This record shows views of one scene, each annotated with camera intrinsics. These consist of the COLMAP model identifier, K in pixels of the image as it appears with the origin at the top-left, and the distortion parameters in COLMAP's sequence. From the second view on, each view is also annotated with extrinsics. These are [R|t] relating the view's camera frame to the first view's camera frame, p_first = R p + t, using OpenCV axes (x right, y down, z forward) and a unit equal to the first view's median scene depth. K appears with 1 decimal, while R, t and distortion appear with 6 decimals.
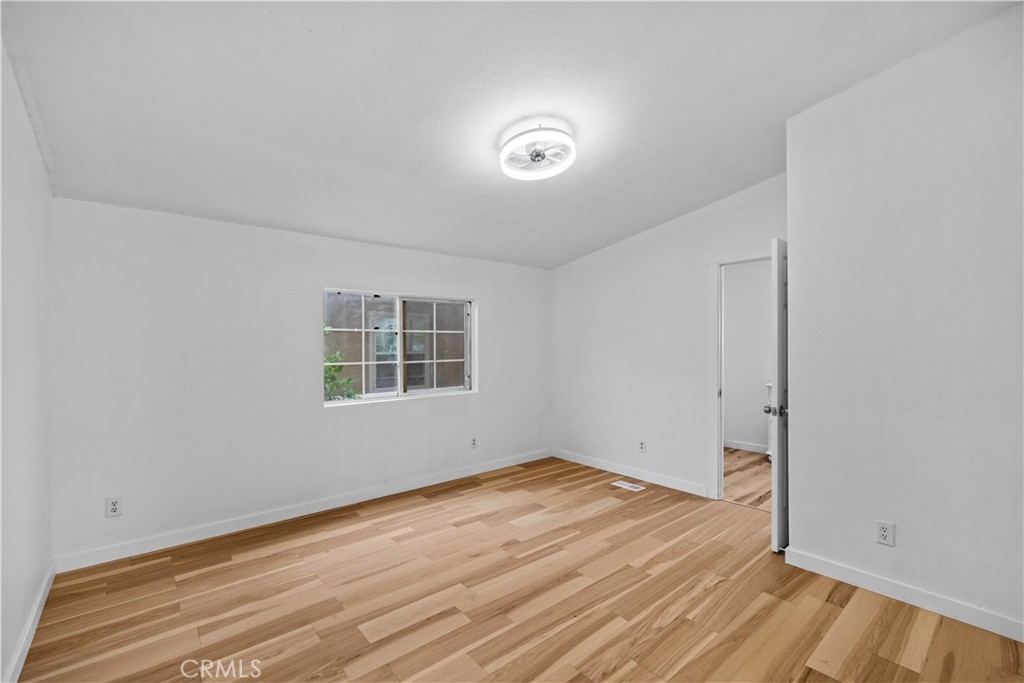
lens RADIAL K [[444.6, 0, 511.0], [0, 444.6, 344.1], [0, 0, 1]] dist [-0.004531, 0.000126]
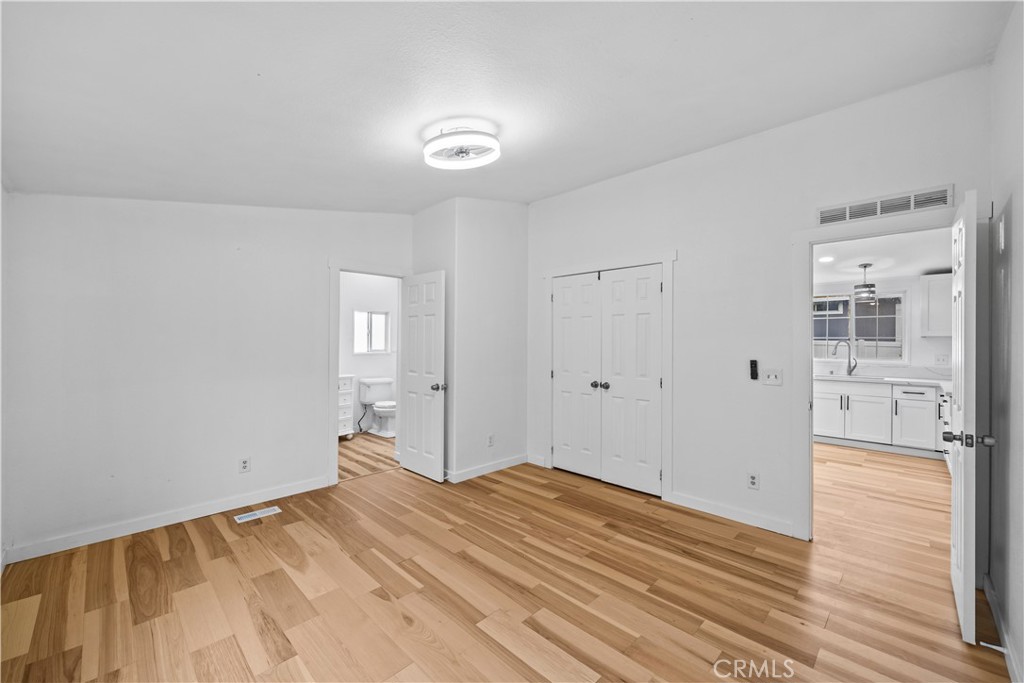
lens RADIAL K [[411.7, 0, 506.4], [0, 411.7, 346.6], [0, 0, 1]] dist [0.000121, -0.000394]
pose [[-0.085753, -0.008121, 0.996283, -0.701650], [-0.002731, 0.999965, 0.007916, -0.002233], [-0.996313, -0.002042, -0.085772, 0.784541]]
